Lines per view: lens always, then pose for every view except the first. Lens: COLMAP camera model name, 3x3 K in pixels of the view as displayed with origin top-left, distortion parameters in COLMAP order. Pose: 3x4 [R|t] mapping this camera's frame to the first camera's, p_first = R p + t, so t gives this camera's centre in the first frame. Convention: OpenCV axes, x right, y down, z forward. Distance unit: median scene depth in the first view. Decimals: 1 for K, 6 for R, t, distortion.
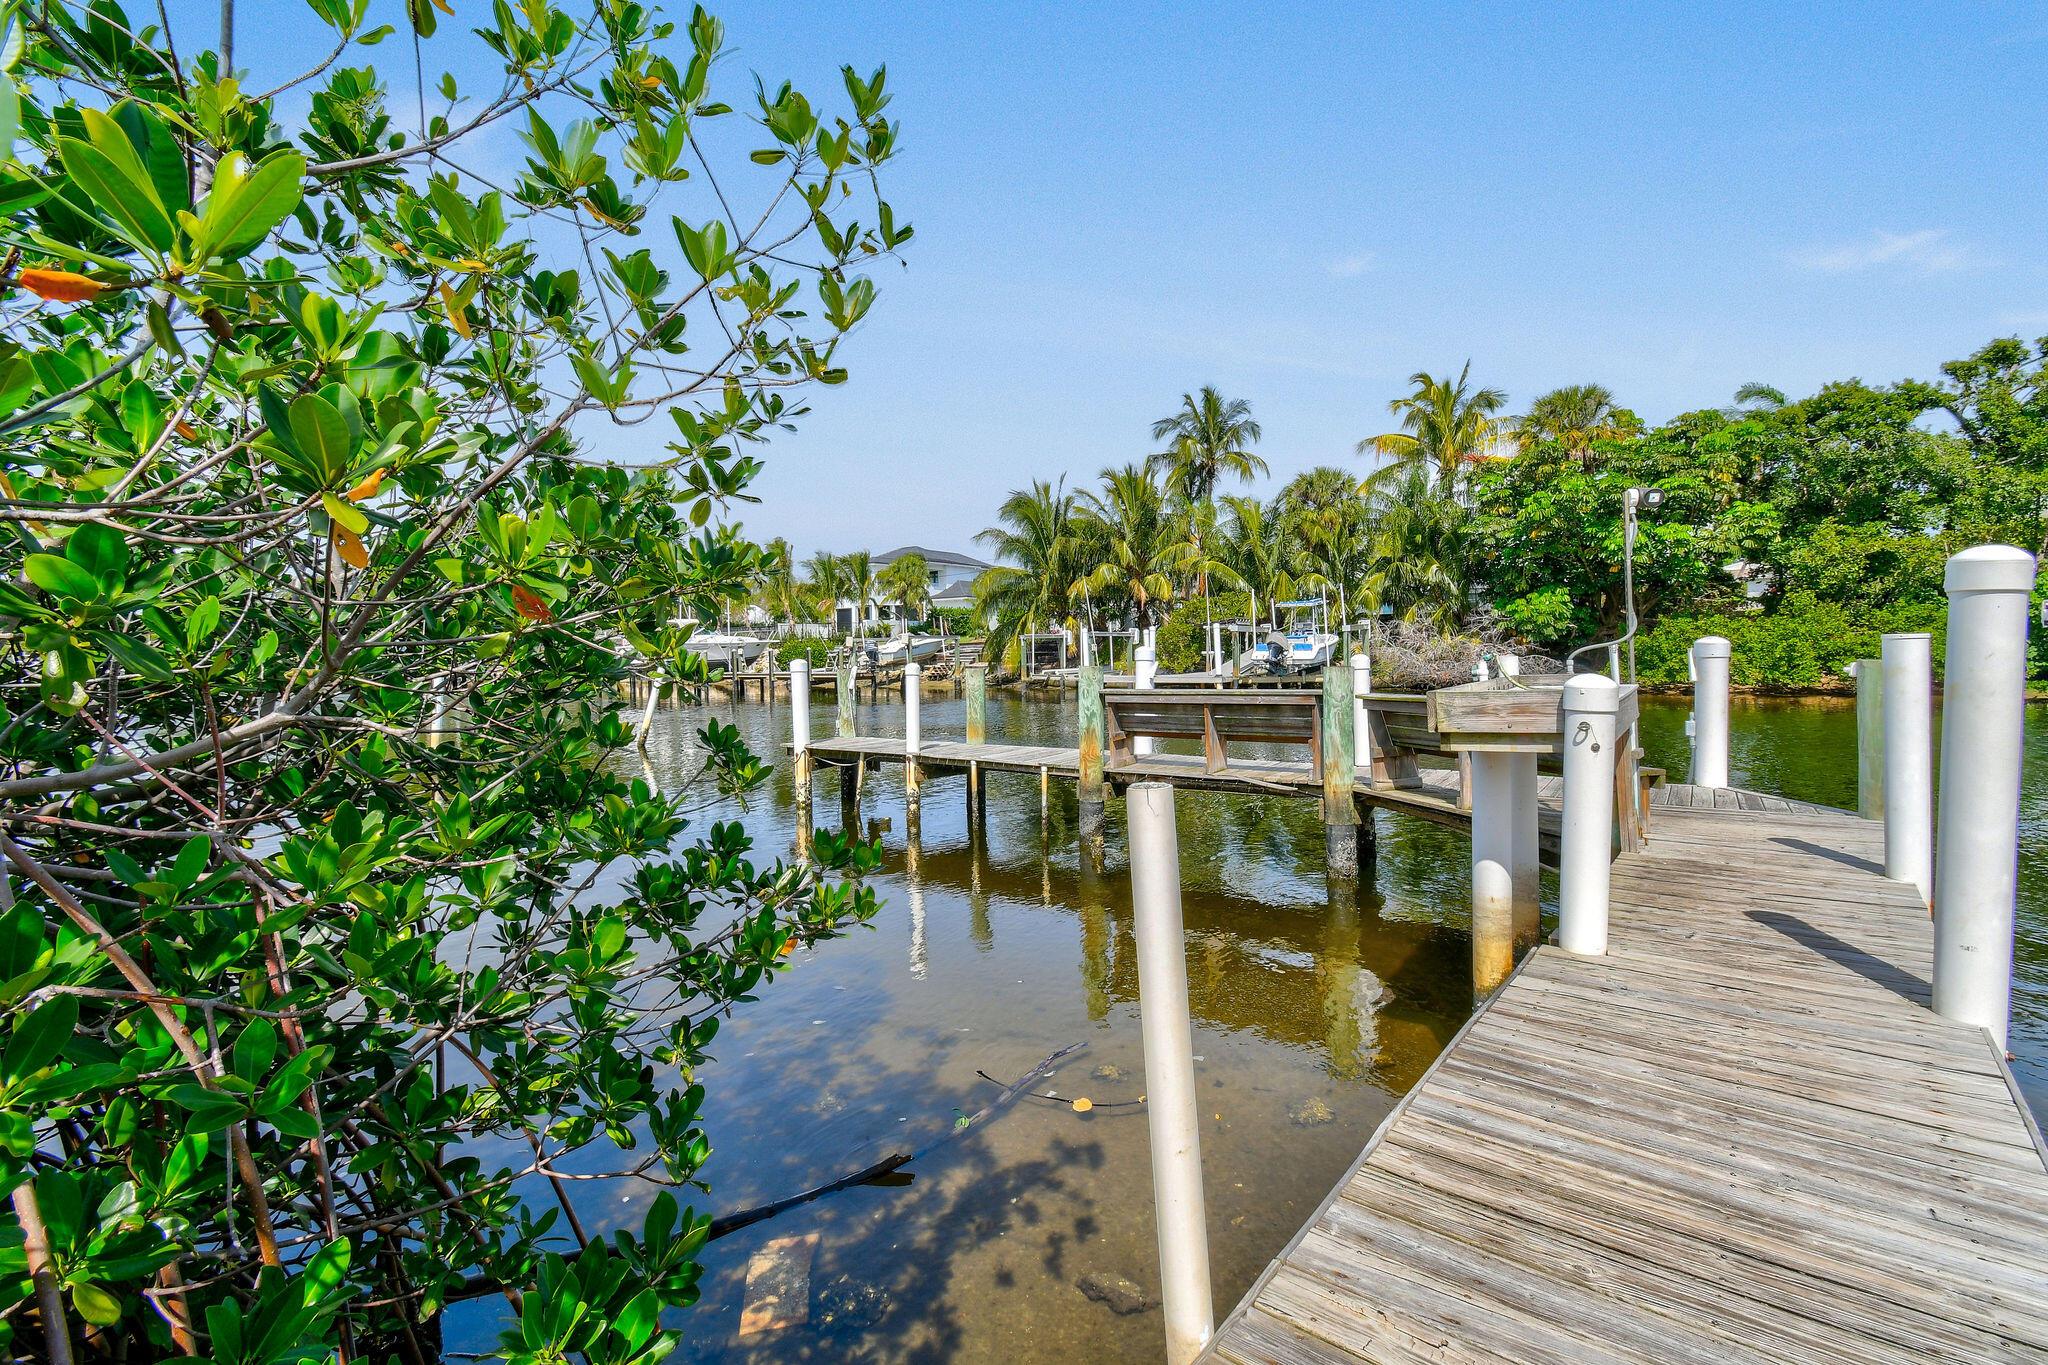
lens RADIAL K [[882.2, 0, 1056.6], [0, 882.2, 682.3], [0, 0, 1]] dist [0.001576, 0.000498]
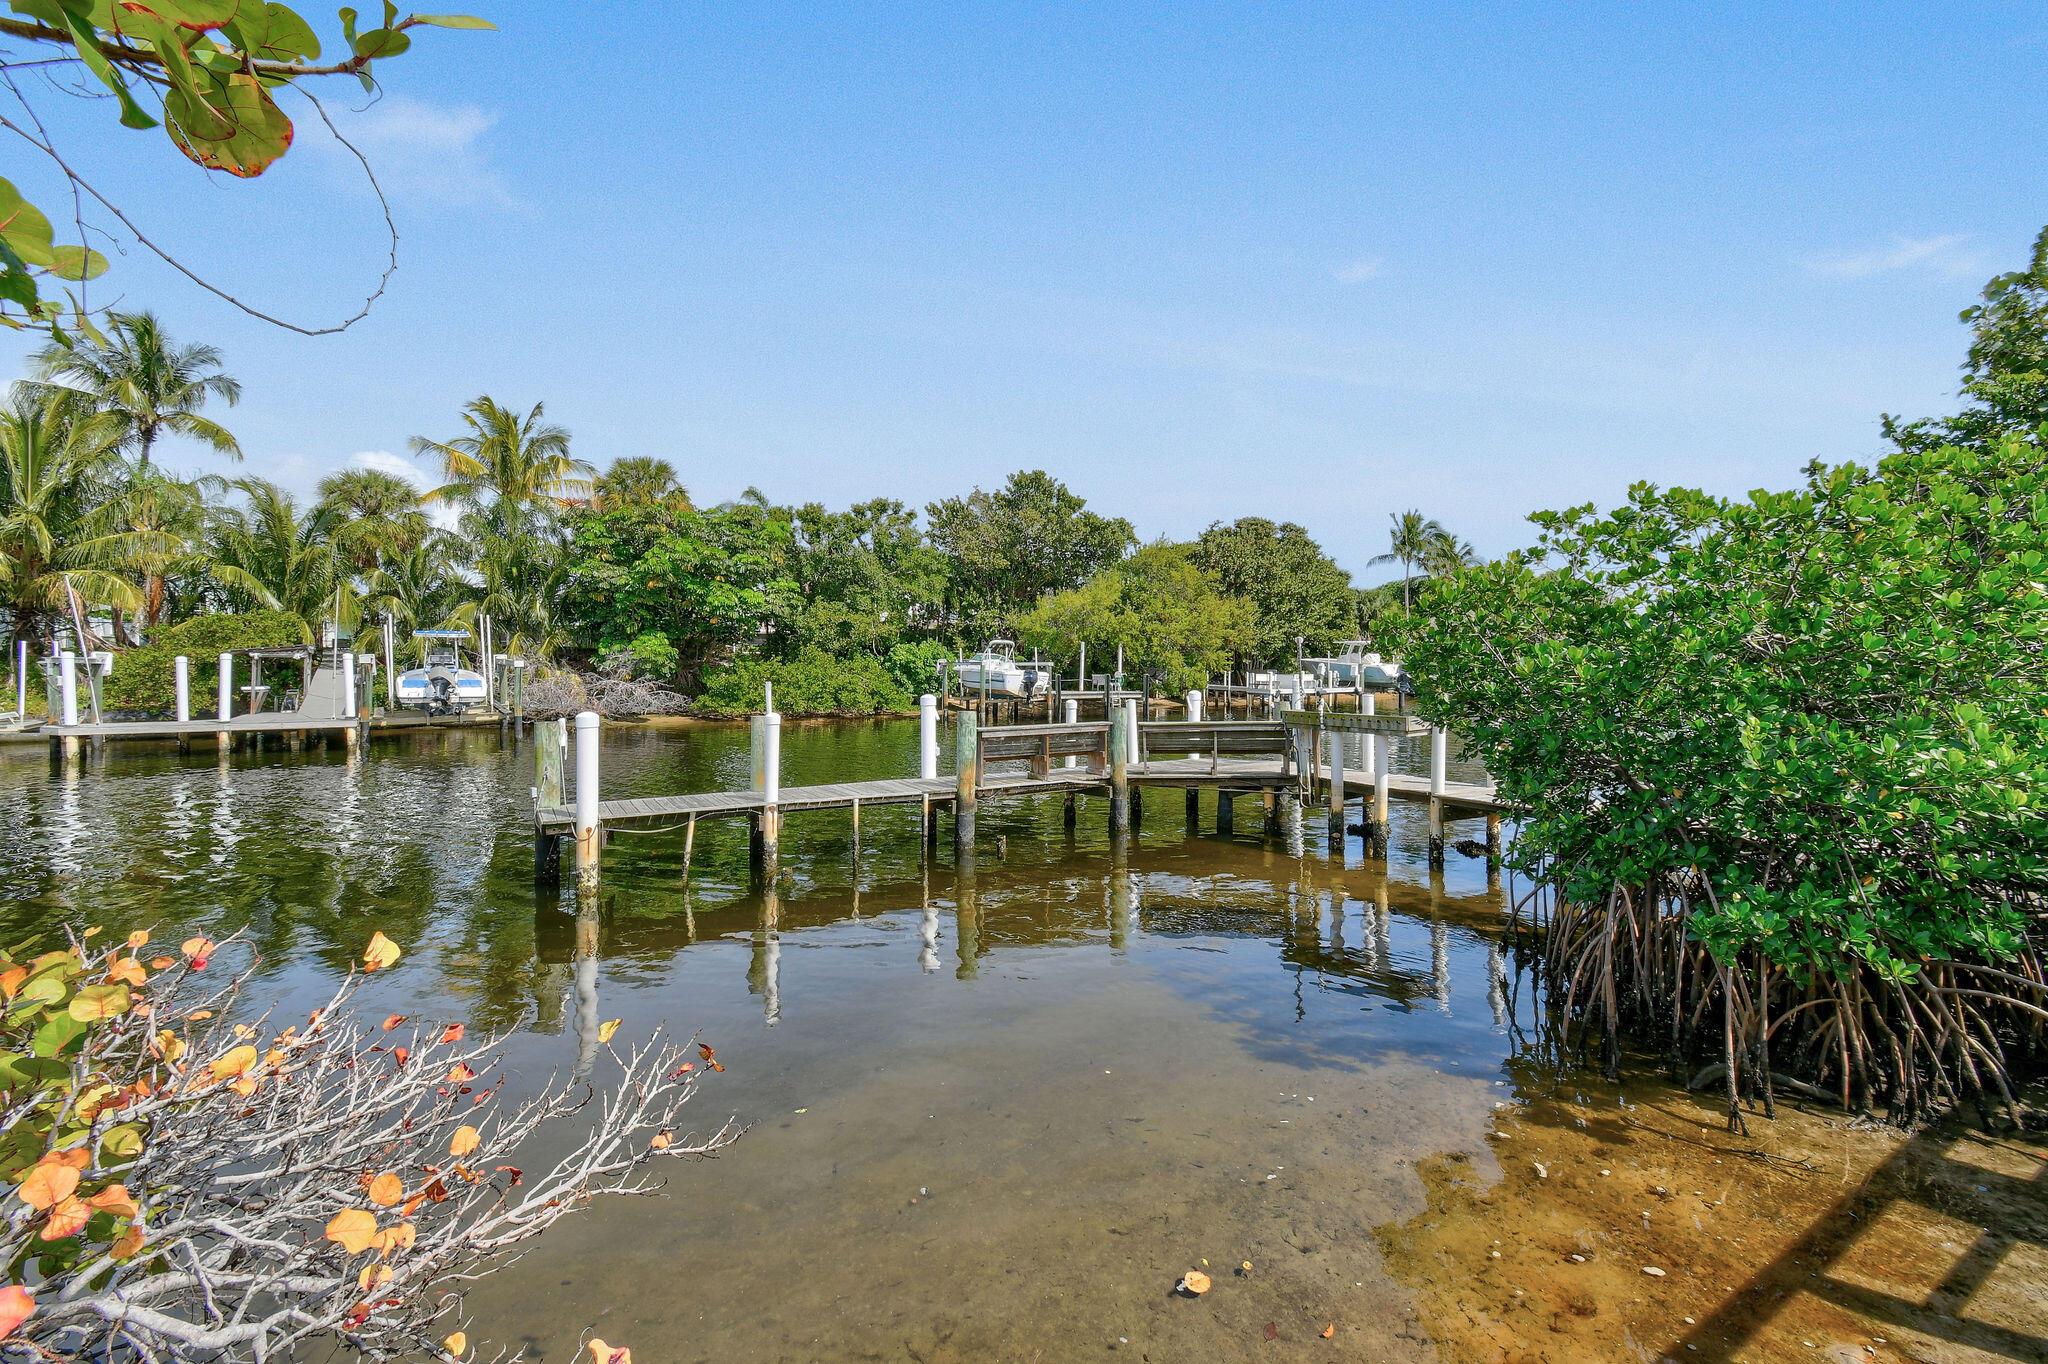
lens RADIAL K [[882.2, 0, 1056.6], [0, 882.2, 681.8], [0, 0, 1]] dist [0.001576, 0.000498]
pose [[0.369020, 0.005716, 0.929404, -0.337817], [0.024346, 0.999579, -0.015814, -0.012378], [-0.929103, 0.028463, 0.368725, 0.103734]]
